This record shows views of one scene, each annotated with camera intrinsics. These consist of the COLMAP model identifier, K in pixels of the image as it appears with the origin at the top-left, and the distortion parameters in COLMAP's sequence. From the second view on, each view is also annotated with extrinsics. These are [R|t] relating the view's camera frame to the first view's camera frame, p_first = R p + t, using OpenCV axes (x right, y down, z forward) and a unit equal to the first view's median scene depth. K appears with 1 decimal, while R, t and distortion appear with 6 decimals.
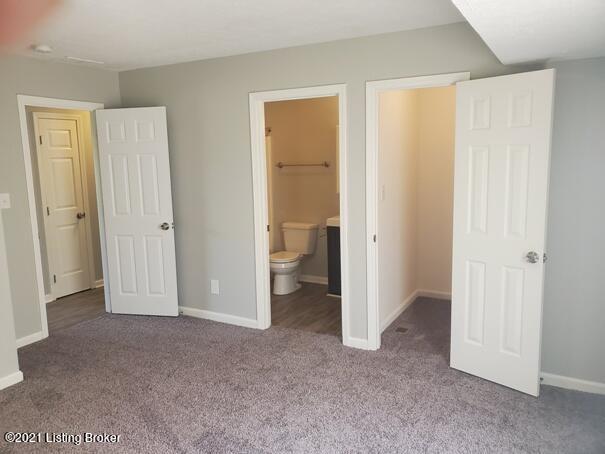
lens RADIAL K [[466.6, 0, 300.6], [0, 466.6, 228.3], [0, 0, 1]] dist [0.004296, 0.001247]
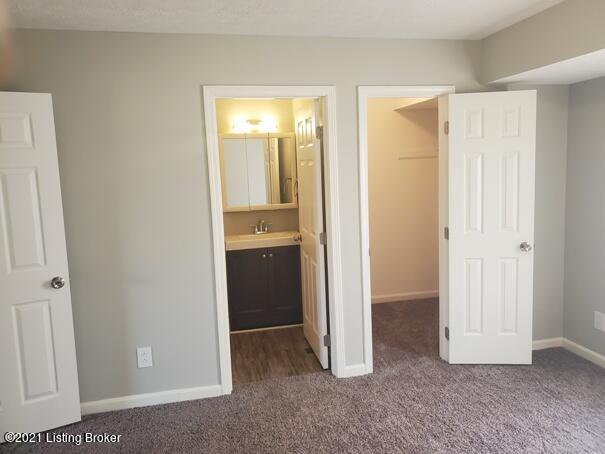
lens RADIAL K [[466.6, 0, 302.2], [0, 466.6, 222.0], [0, 0, 1]] dist [0.004296, 0.001247]
pose [[0.746468, -0.088332, 0.659532, -0.550479], [0.125121, 0.992103, -0.008741, -0.047426], [-0.653551, 0.089047, 0.751626, 0.375461]]
